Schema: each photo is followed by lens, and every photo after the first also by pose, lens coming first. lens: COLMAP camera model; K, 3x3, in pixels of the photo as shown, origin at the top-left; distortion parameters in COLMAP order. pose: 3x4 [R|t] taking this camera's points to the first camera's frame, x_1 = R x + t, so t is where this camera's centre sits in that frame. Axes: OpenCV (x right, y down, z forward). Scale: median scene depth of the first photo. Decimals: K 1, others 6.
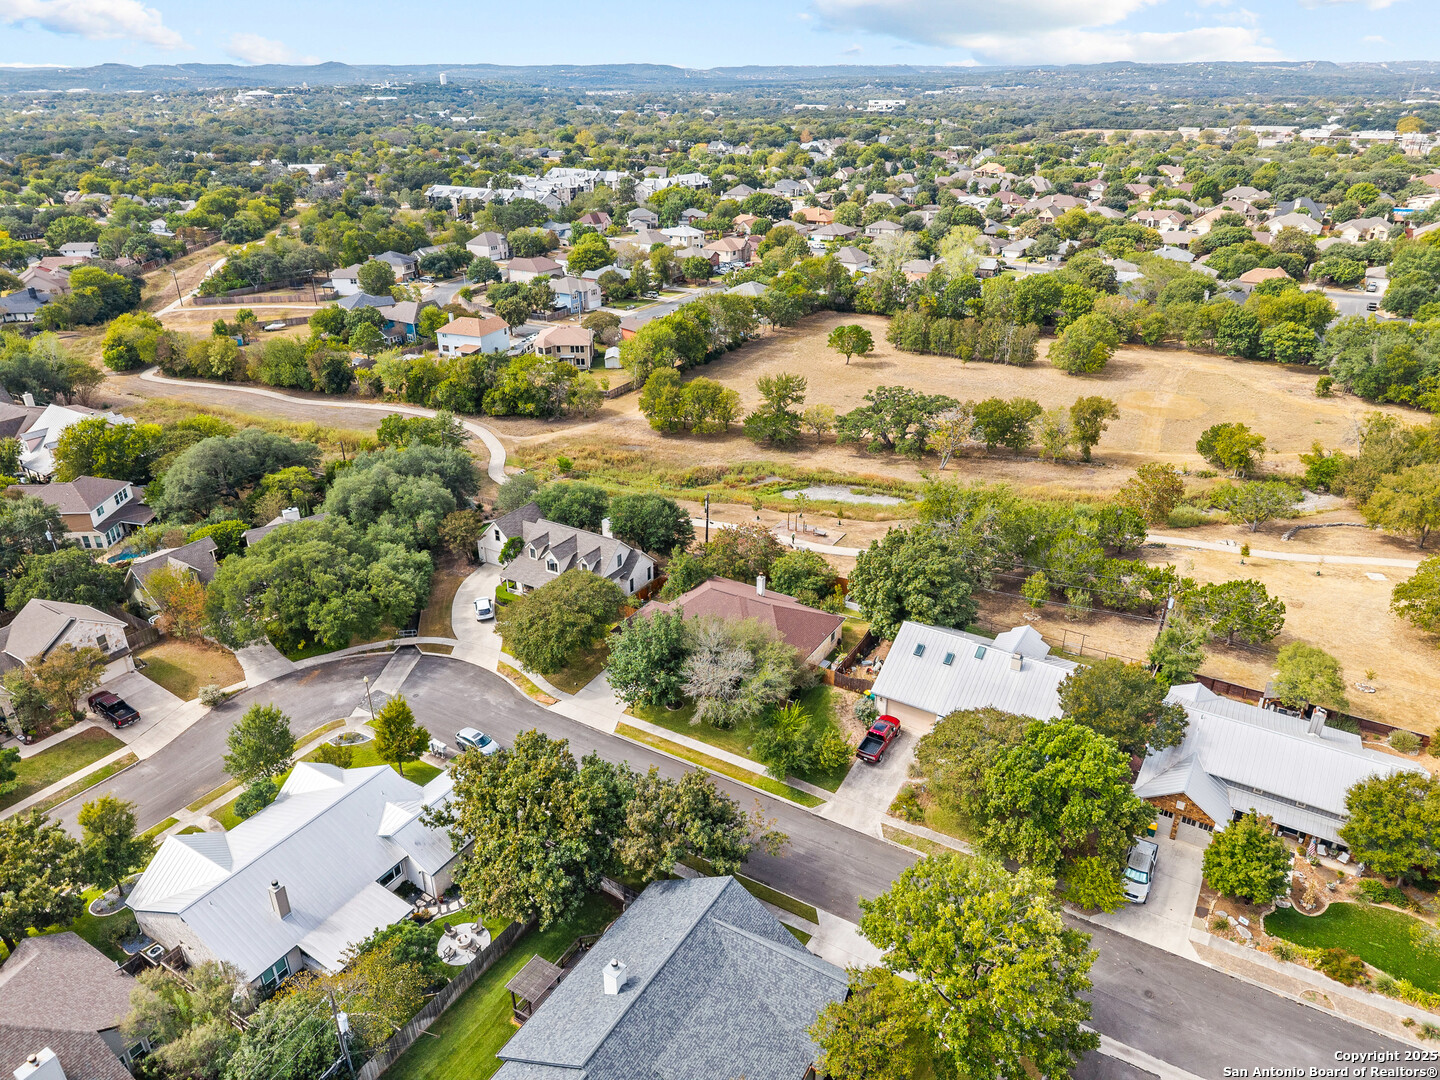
lens RADIAL K [[965.8, 0, 720.0], [0, 965.8, 540.0], [0, 0, 1]] dist [0.016249, -0.013766]
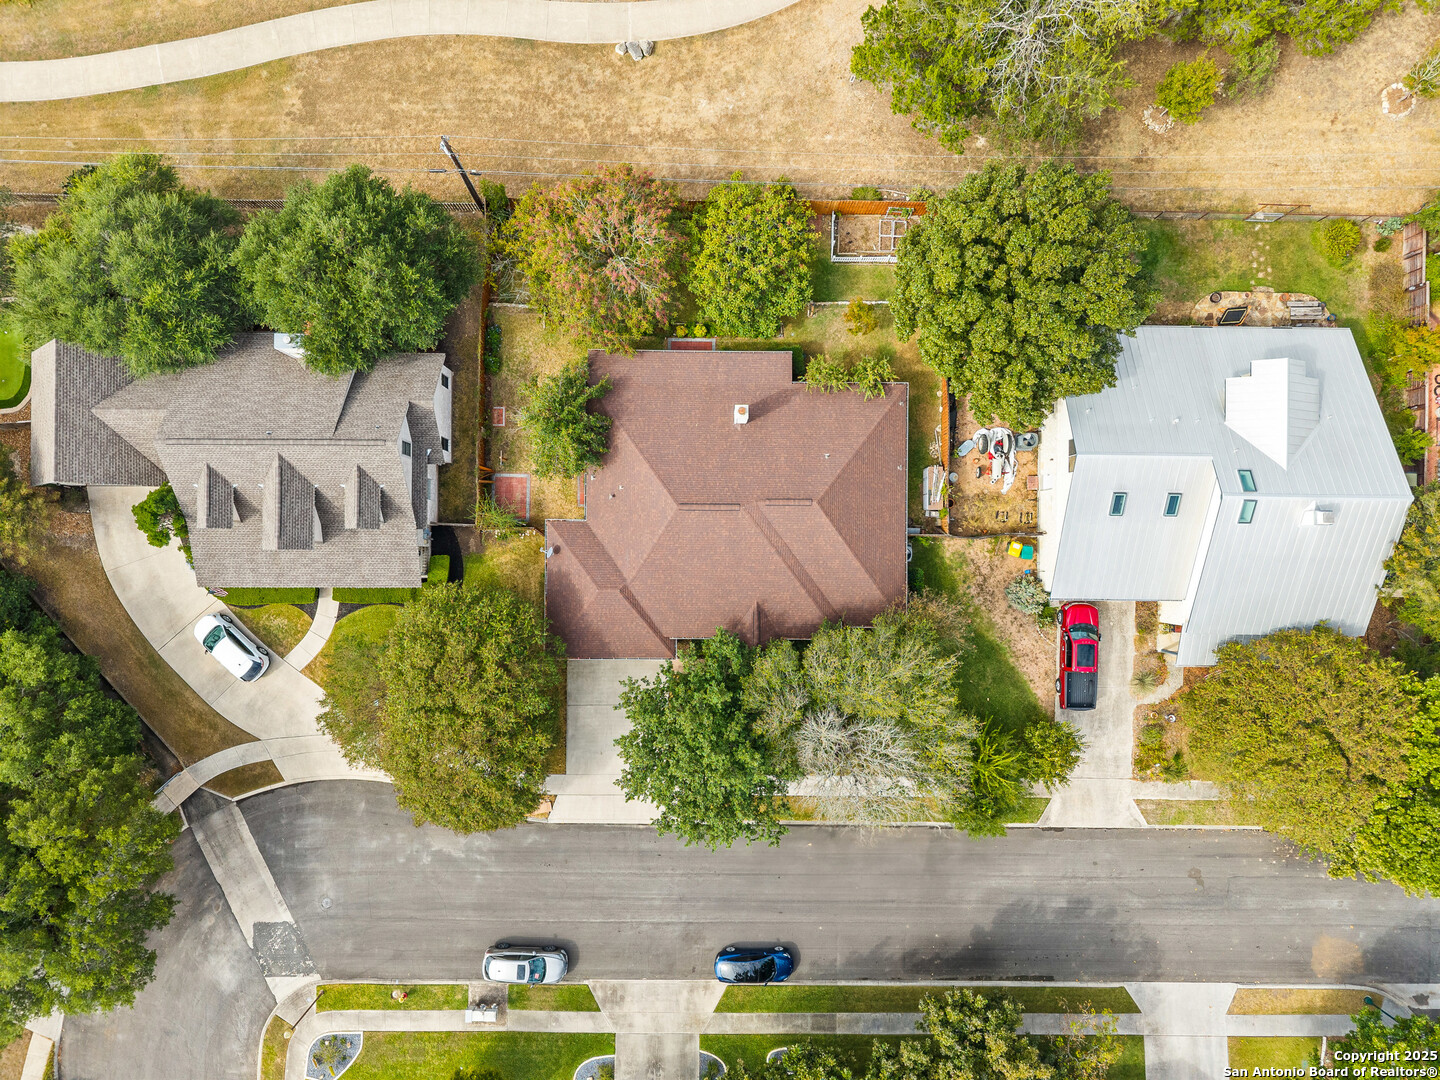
lens RADIAL K [[965.8, 0, 720.0], [0, 965.8, 540.0], [0, 0, 1]] dist [0.016249, -0.013766]
pose [[0.857872, -0.513435, 0.020995, -0.007070], [0.204284, 0.378249, 0.902882, -0.266323], [-0.471513, -0.770268, 0.429375, 0.533720]]
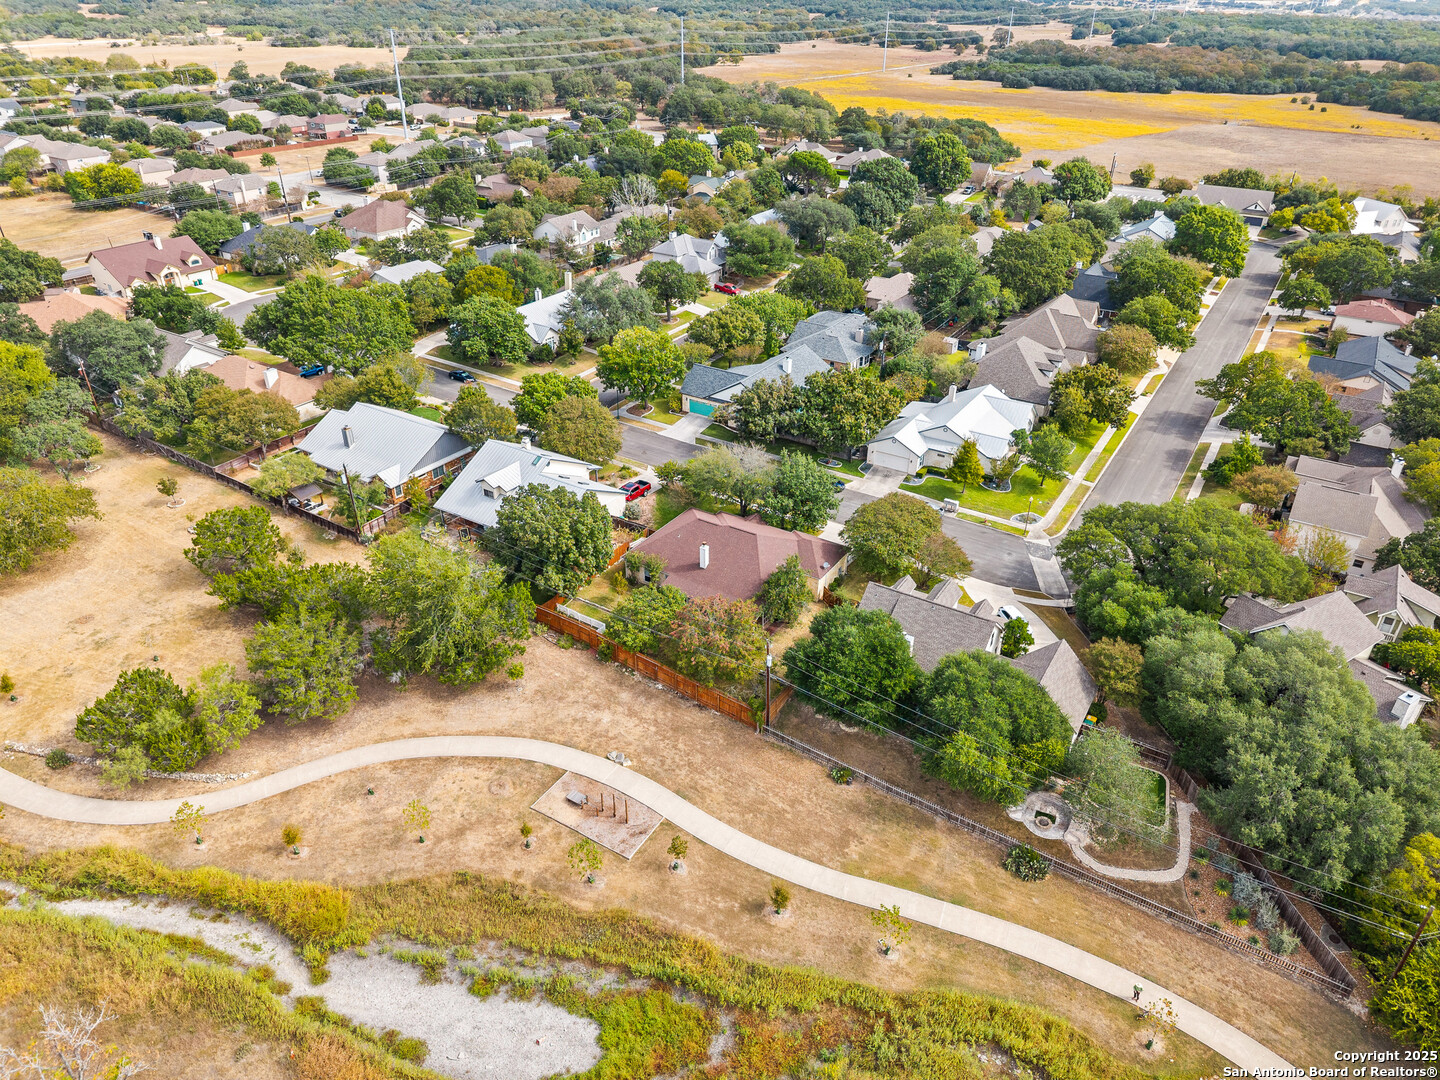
lens RADIAL K [[953.8, 0, 720.0], [0, 953.8, 540.0], [0, 0, 1]] dist [0.004159, -0.001860]
pose [[-0.999745, -0.018211, 0.013360, 0.011445], [0.000793, 0.562865, 0.826548, -0.525482], [-0.022572, 0.826348, -0.562707, 1.084980]]
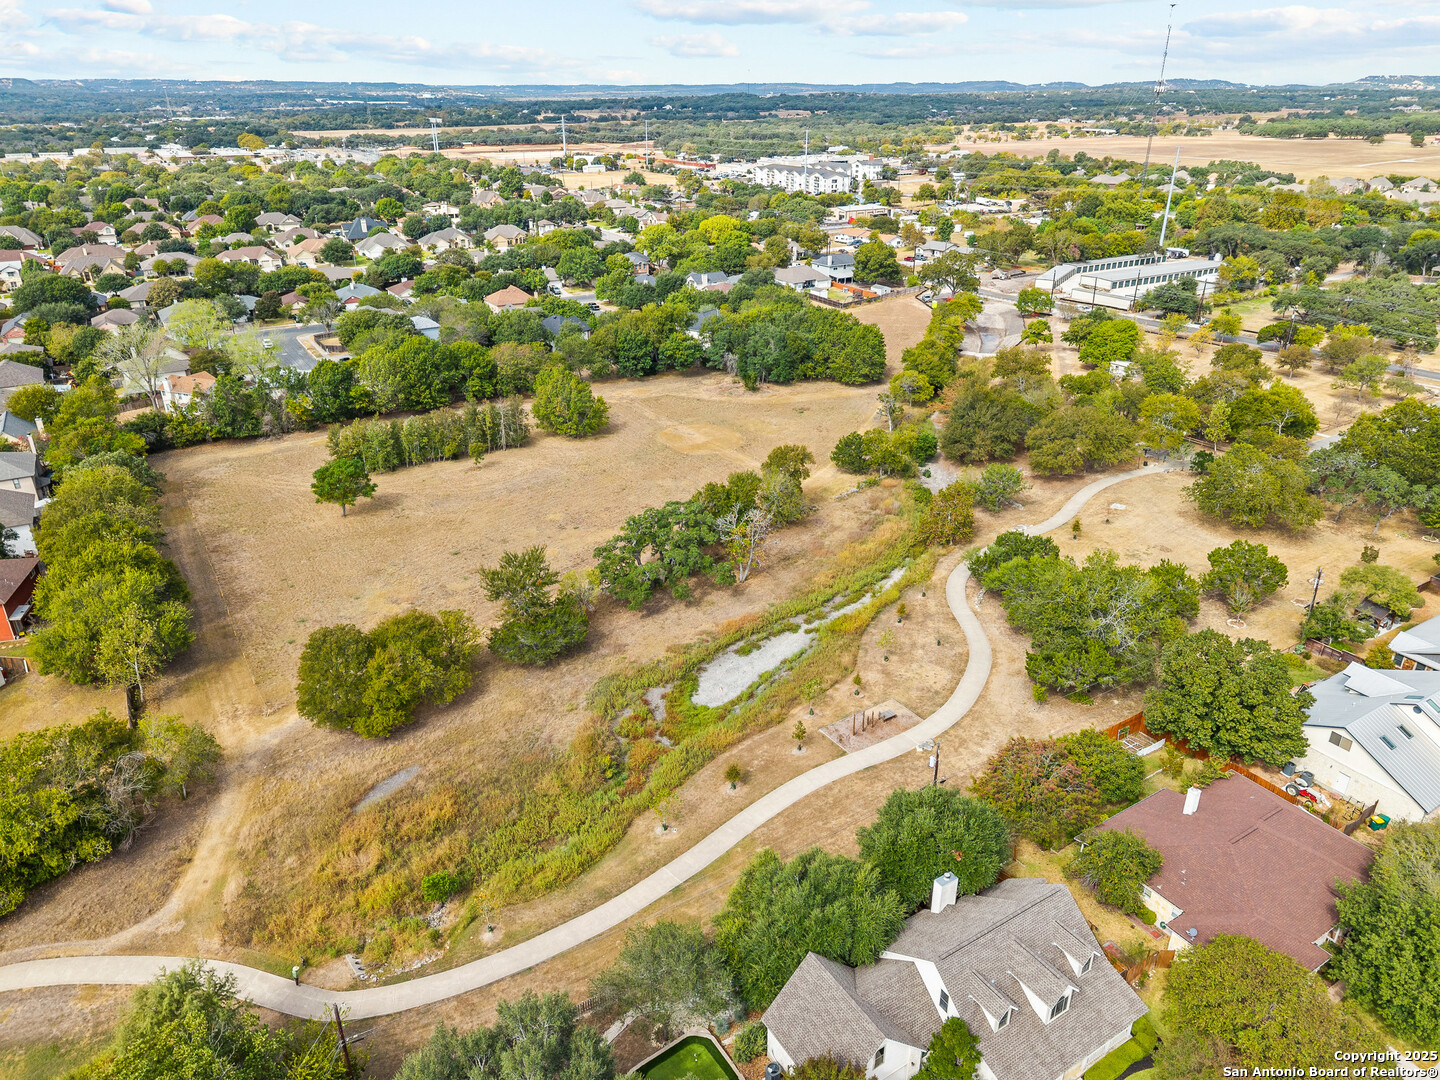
lens RADIAL K [[945.2, 0, 721.7], [0, 945.2, 571.2], [0, 0, 1]] dist [0.024633, -0.023247]
pose [[0.448204, -0.402248, 0.798317, -0.446793], [0.387030, 0.892320, 0.232320, -0.295601], [-0.805805, 0.204846, 0.555623, 0.608789]]
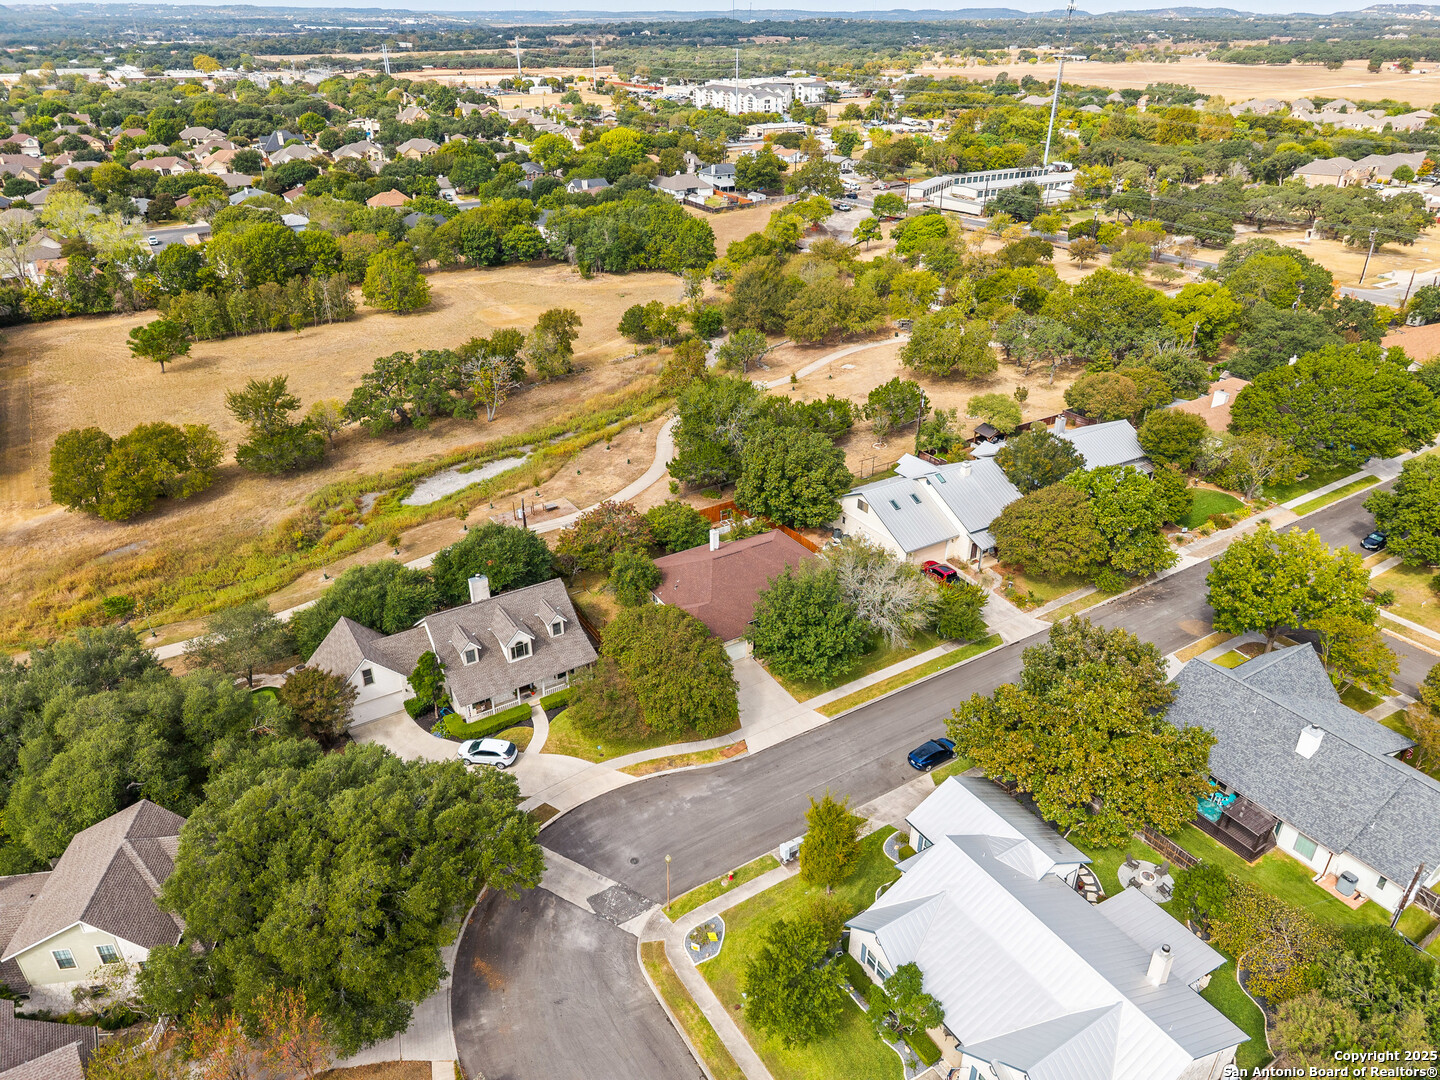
lens RADIAL K [[965.8, 0, 720.0], [0, 965.8, 540.0], [0, 0, 1]] dist [0.016249, -0.013766]
pose [[0.450038, -0.420298, 0.787918, -0.491813], [0.383482, 0.887781, 0.254533, -0.133326], [-0.806478, 0.187603, 0.560712, 0.339349]]
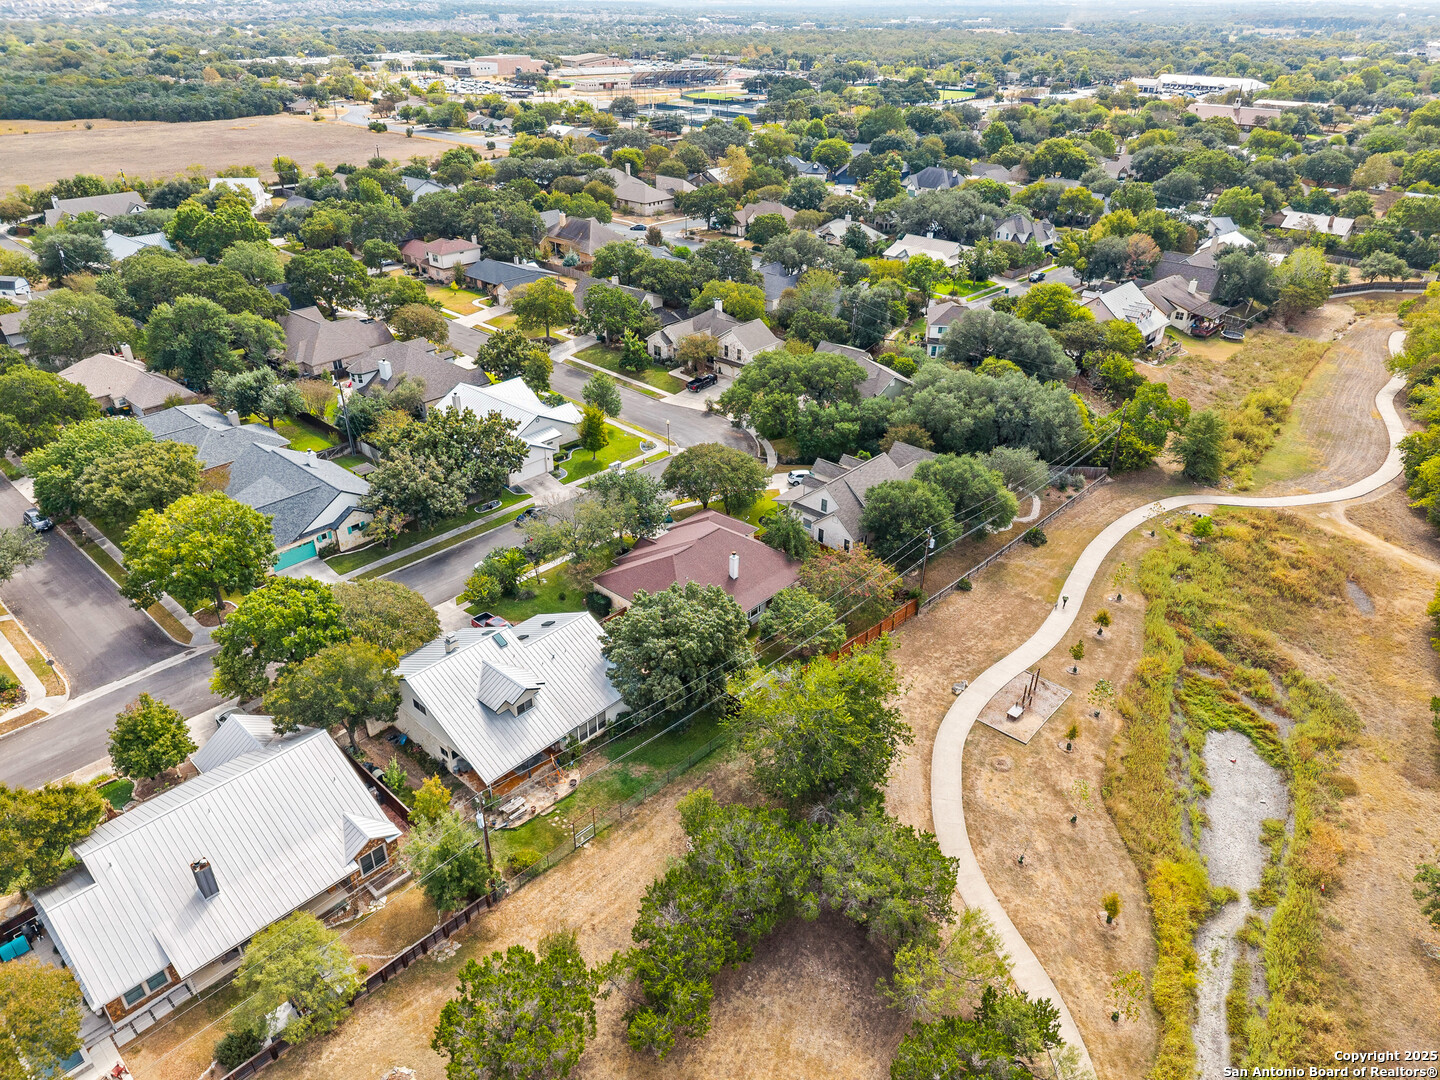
lens RADIAL K [[965.8, 0, 720.0], [0, 965.8, 540.0], [0, 0, 1]] dist [0.016249, -0.013766]
pose [[-0.194051, 0.483368, -0.853639, 0.588434], [-0.425700, 0.742485, 0.517199, -0.316500], [0.883812, 0.463758, 0.061689, 0.660070]]
